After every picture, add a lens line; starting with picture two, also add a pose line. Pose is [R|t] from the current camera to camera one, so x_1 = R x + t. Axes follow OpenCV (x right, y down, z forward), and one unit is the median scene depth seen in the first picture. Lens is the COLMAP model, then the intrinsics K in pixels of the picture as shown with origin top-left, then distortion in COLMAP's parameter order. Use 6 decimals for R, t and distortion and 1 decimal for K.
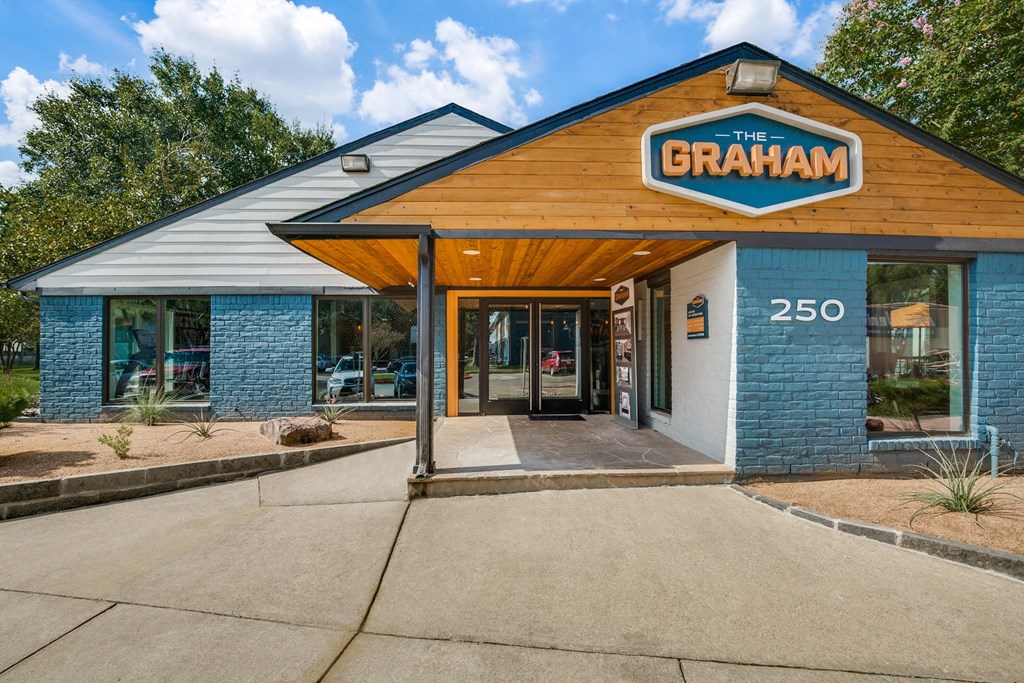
lens RADIAL K [[489.8, 0, 513.3], [0, 489.8, 345.3], [0, 0, 1]] dist [-0.040387, 0.000997]
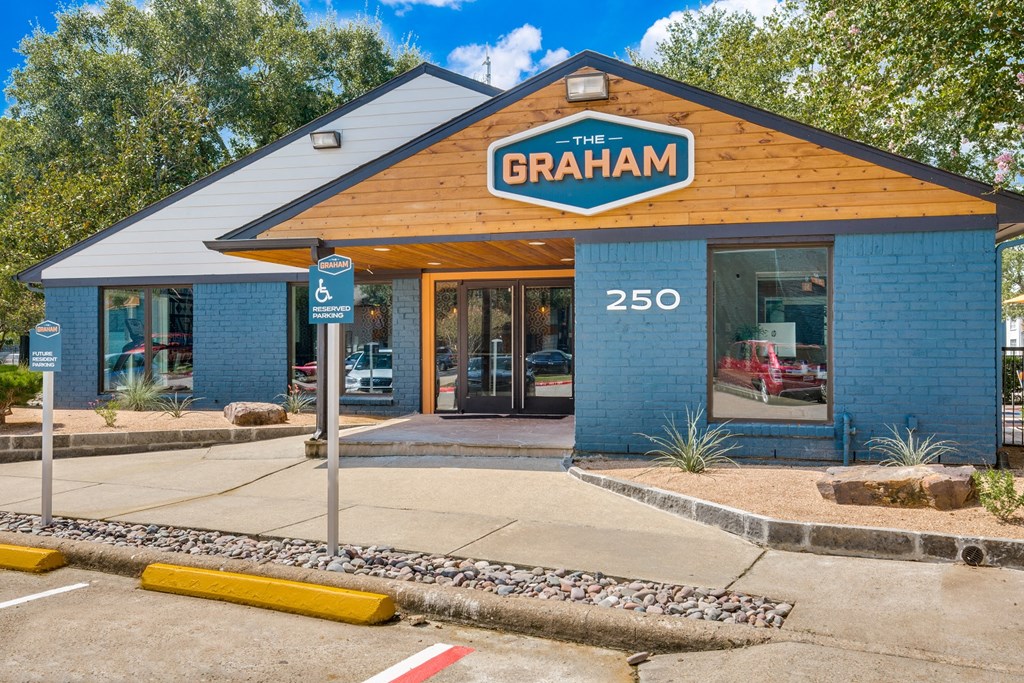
lens RADIAL K [[971.4, 0, 512.0], [0, 971.4, 341.5], [0, 0, 1]] dist [0.007702, 0.004941]
pose [[0.951213, -0.003305, -0.308517, 0.994388], [0.006354, 0.999940, 0.008876, -0.001307], [0.308470, -0.010403, 0.951177, -1.132889]]
